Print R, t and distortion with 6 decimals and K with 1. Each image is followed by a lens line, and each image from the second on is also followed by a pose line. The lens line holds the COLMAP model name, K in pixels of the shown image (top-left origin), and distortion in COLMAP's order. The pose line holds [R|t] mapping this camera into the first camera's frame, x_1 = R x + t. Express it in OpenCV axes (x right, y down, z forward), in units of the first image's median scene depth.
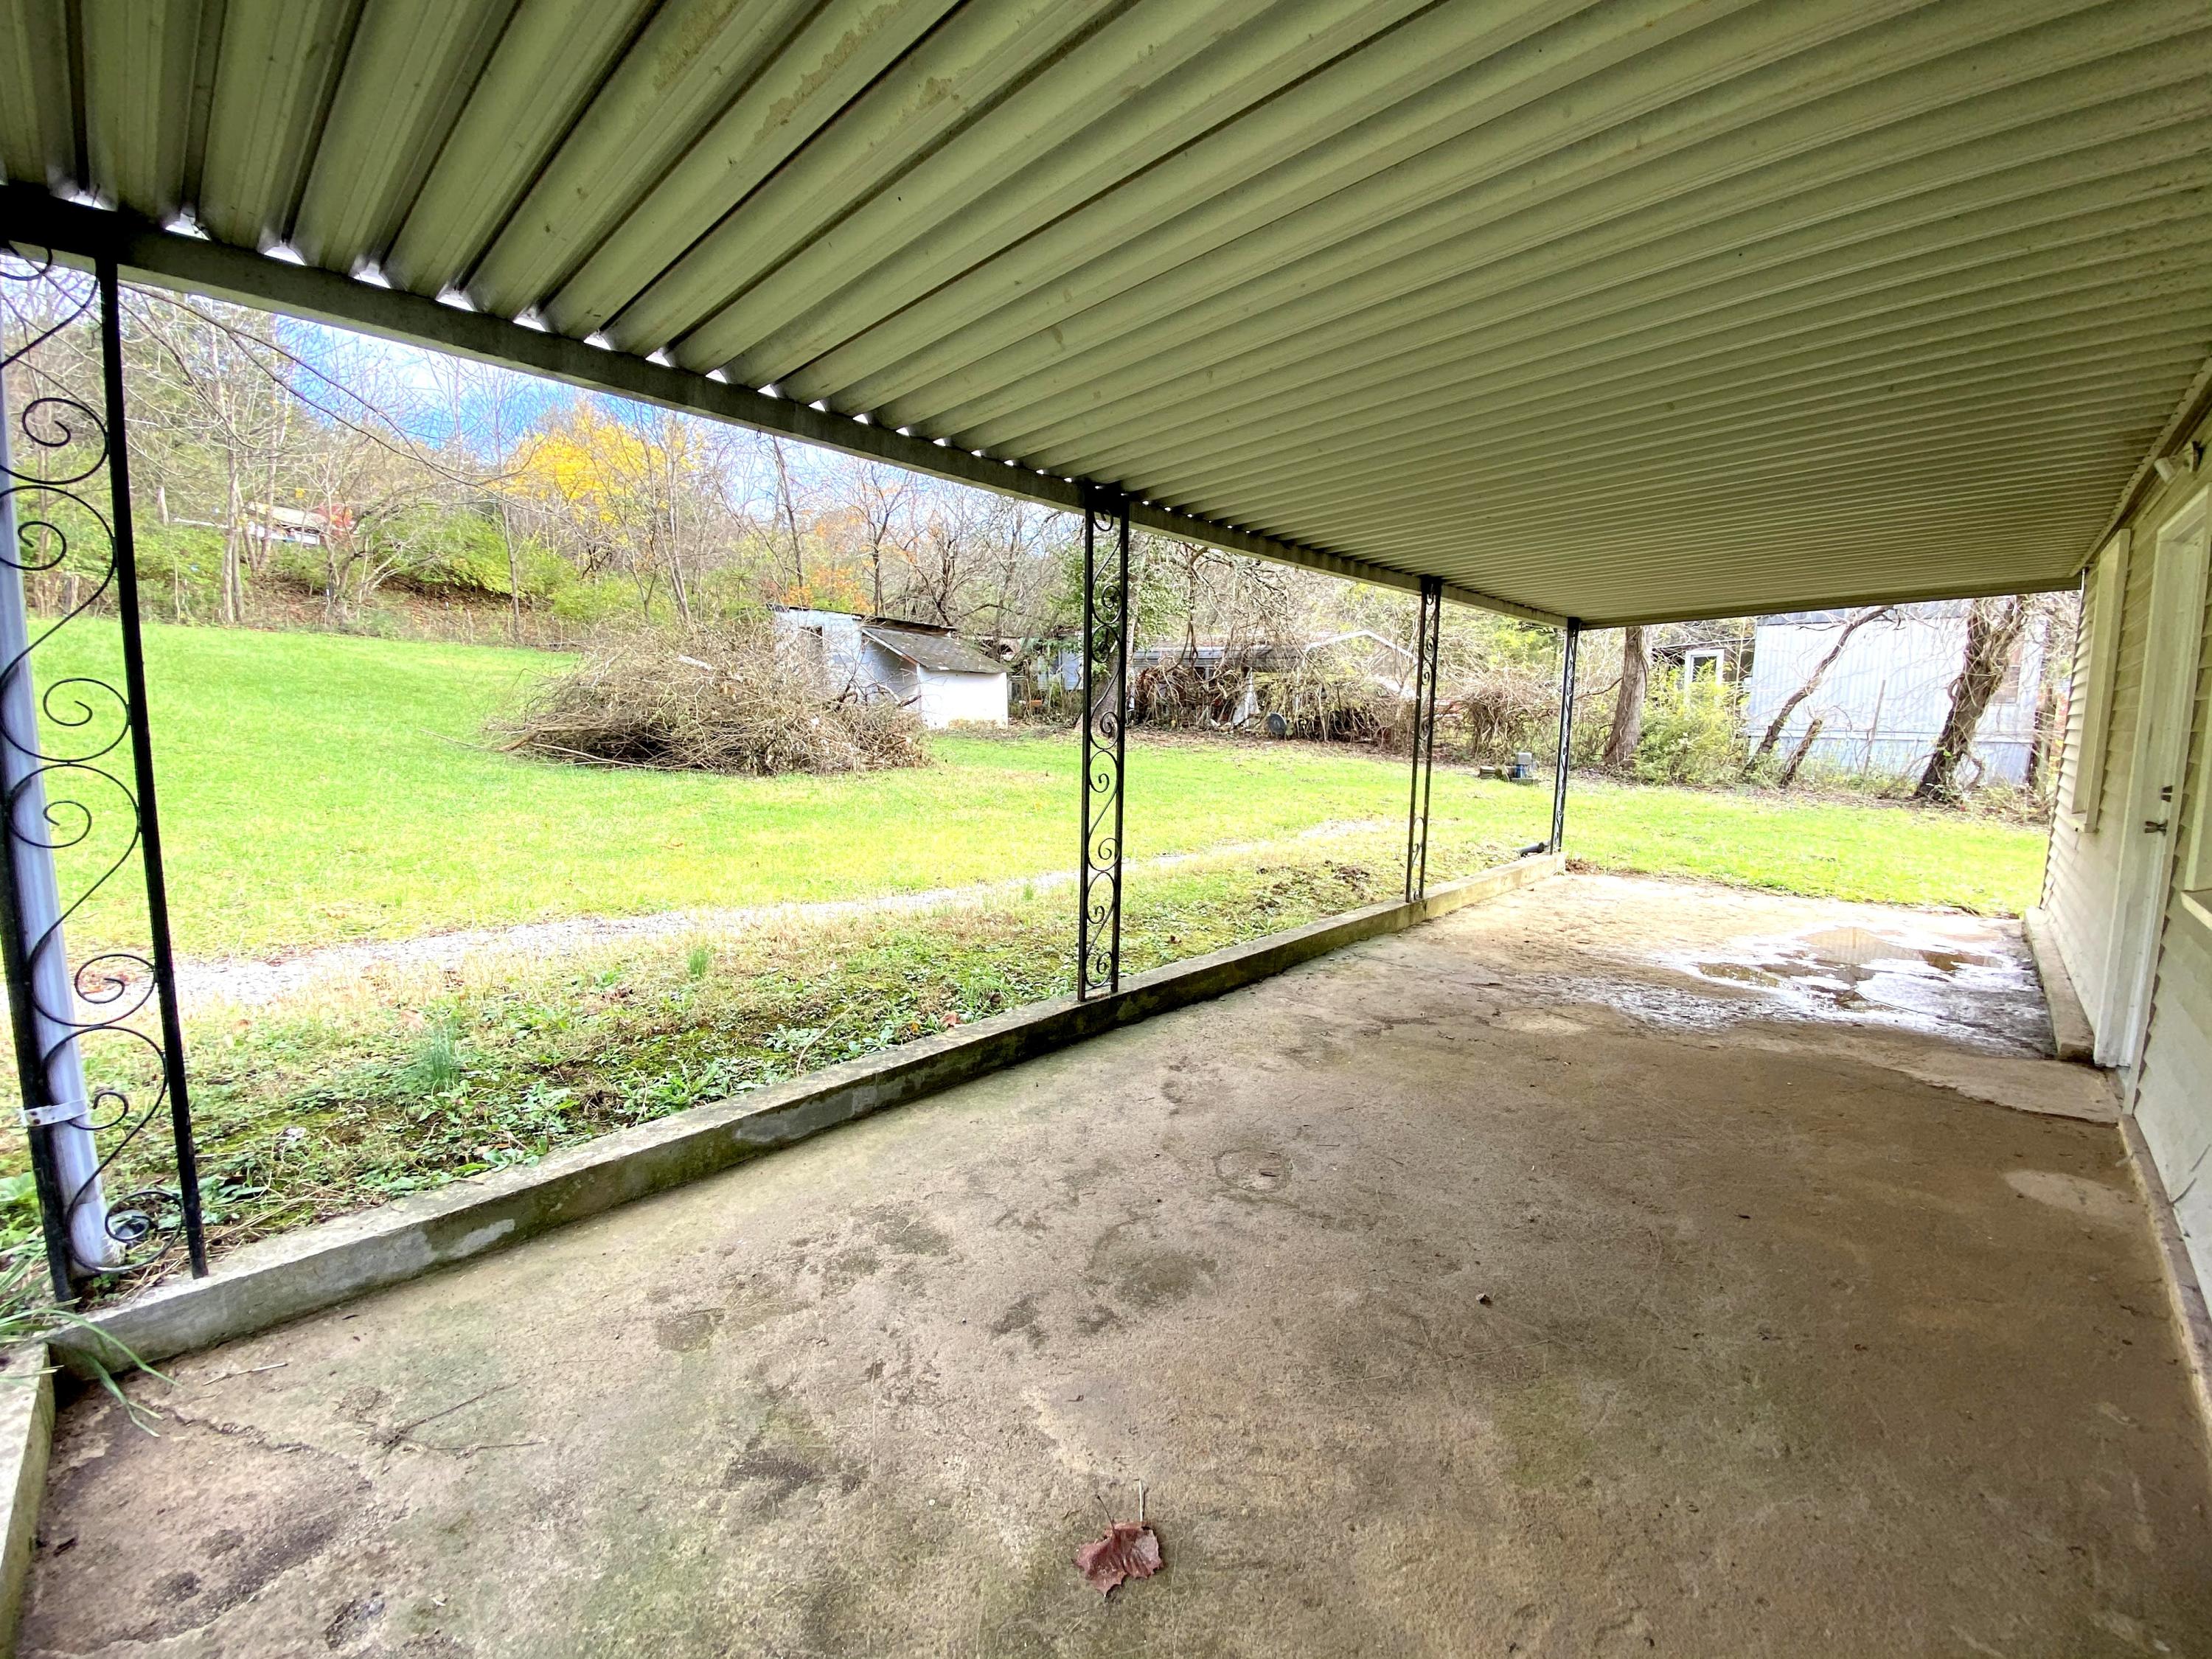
lens RADIAL K [[898.9, 0, 1108.5], [0, 898.9, 820.9], [0, 0, 1]] dist [0.051471, -0.028153]
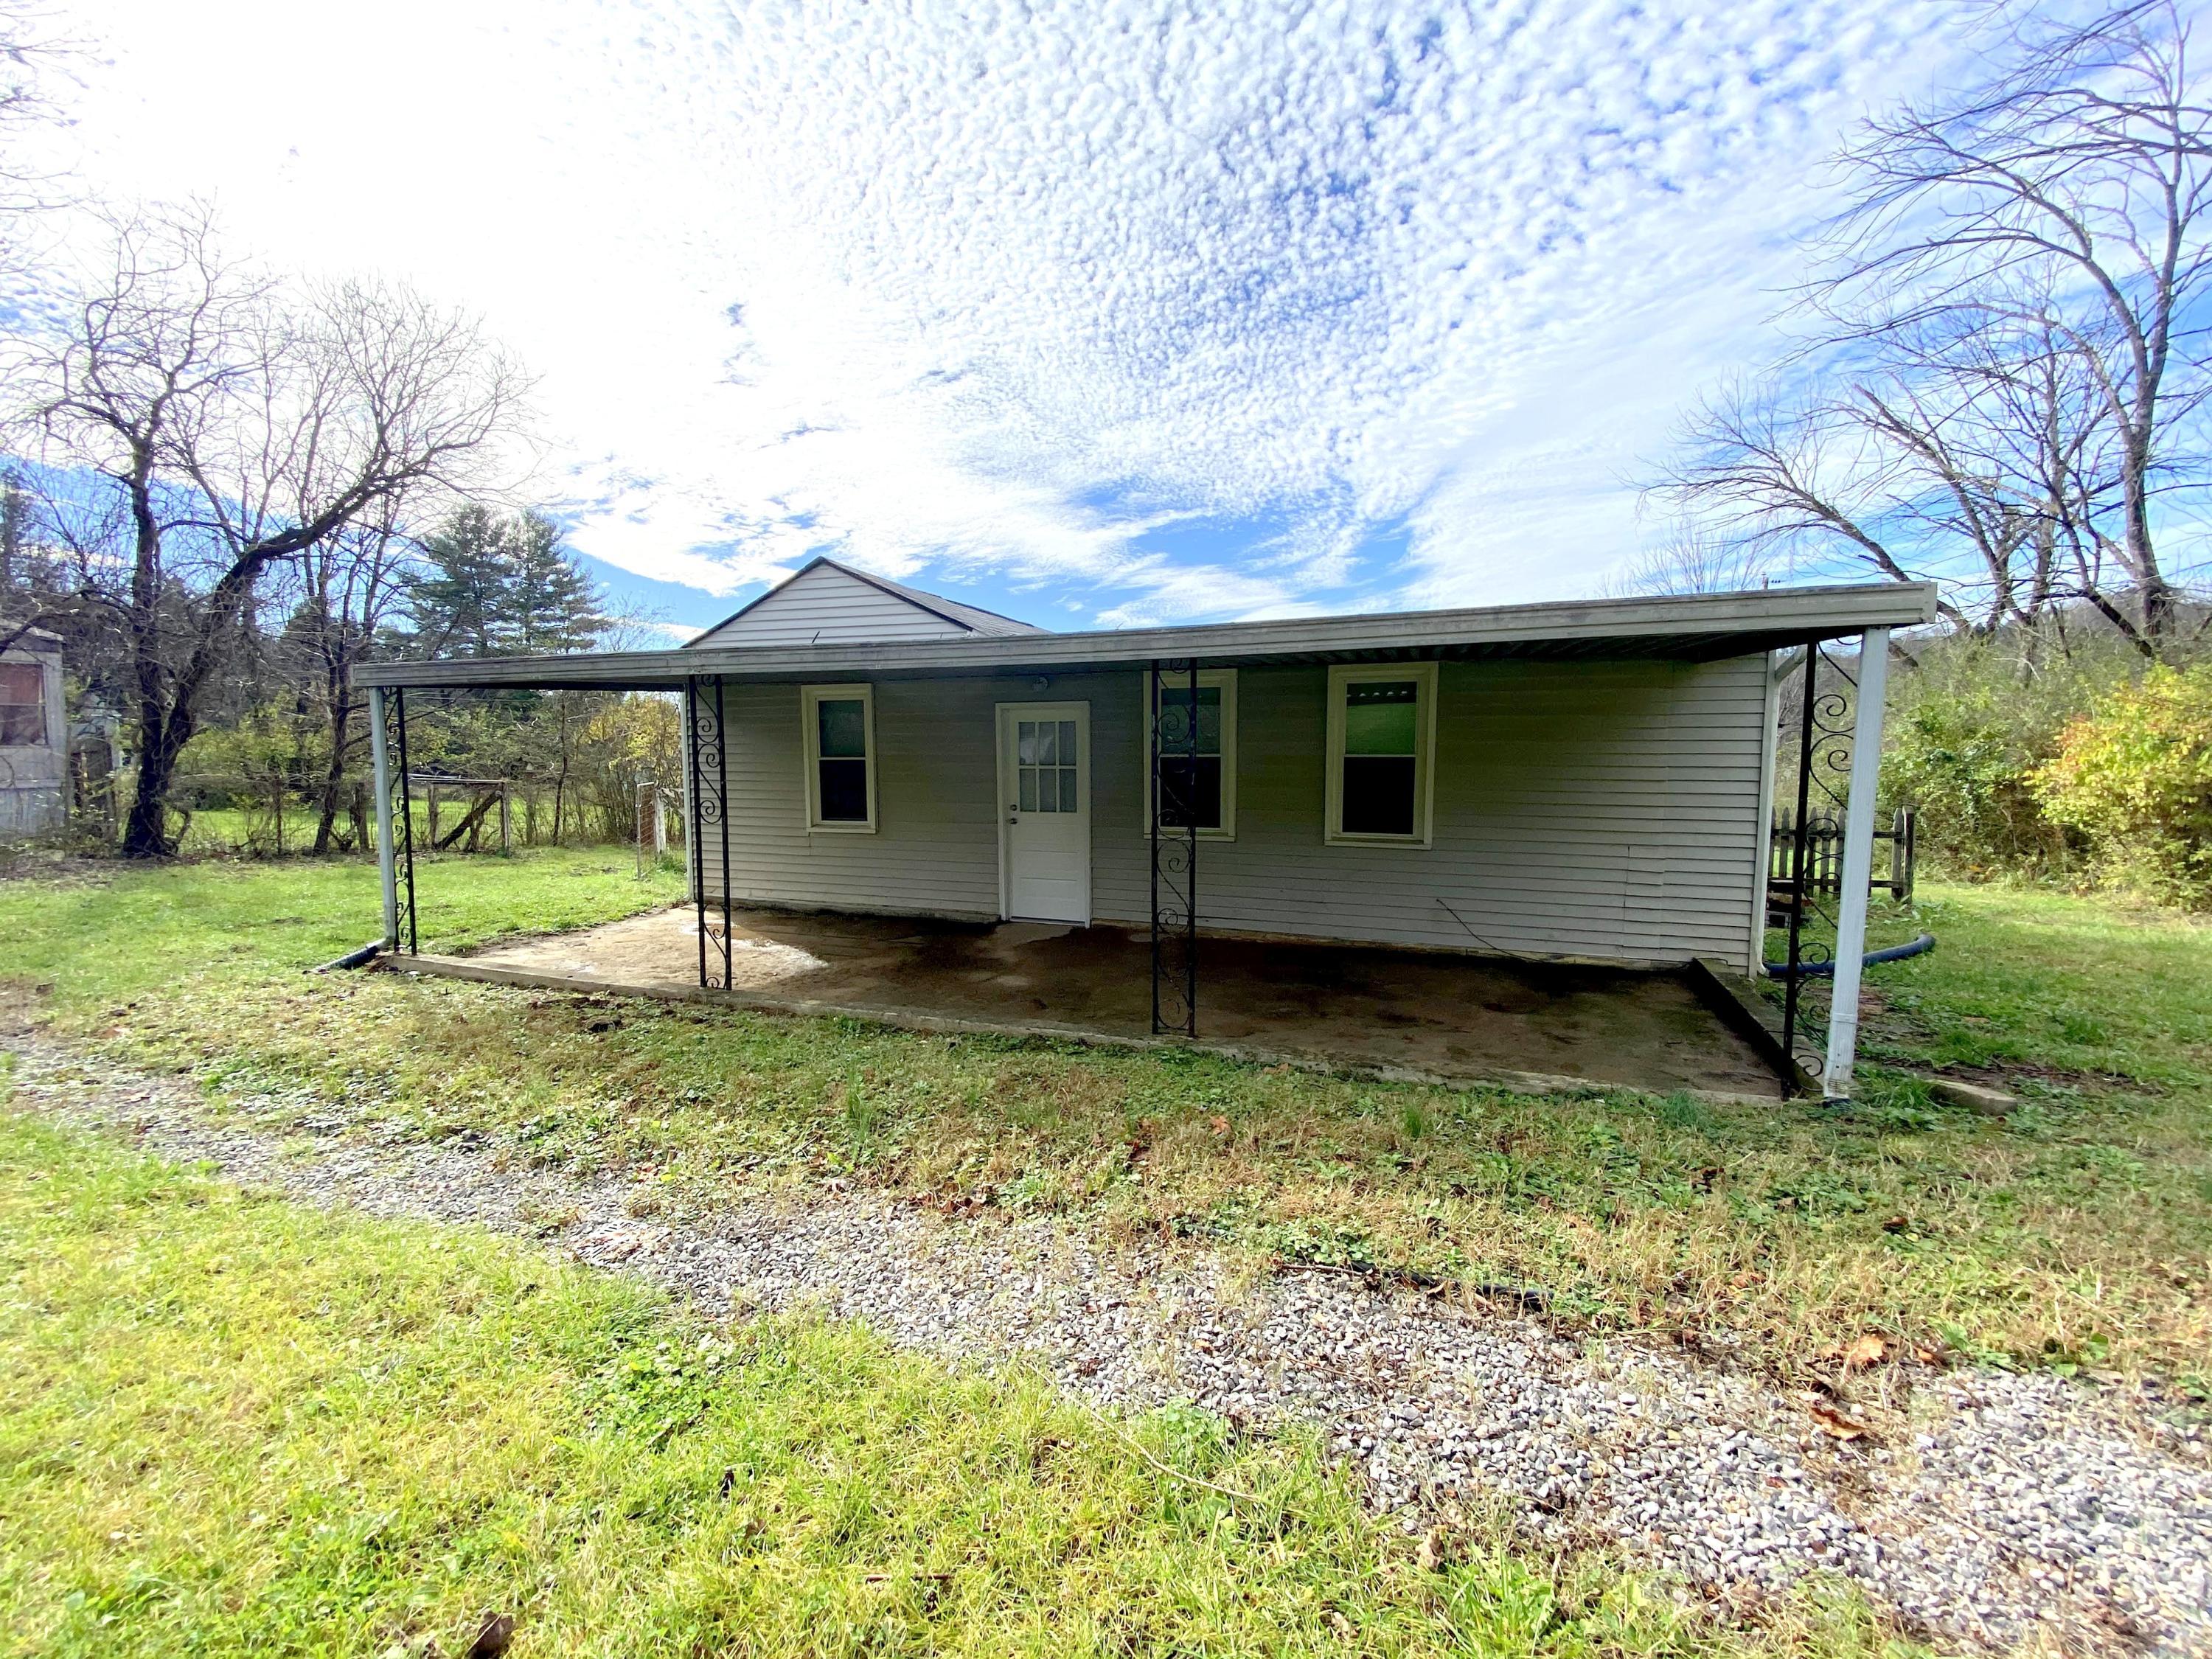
lens RADIAL K [[898.9, 0, 1108.5], [0, 898.9, 820.9], [0, 0, 1]] dist [0.051471, -0.028153]
pose [[-0.419004, -0.088020, 0.903708, -1.996842], [0.096880, 0.985275, 0.140883, -0.519319], [-0.902801, 0.146582, -0.404306, 2.883674]]
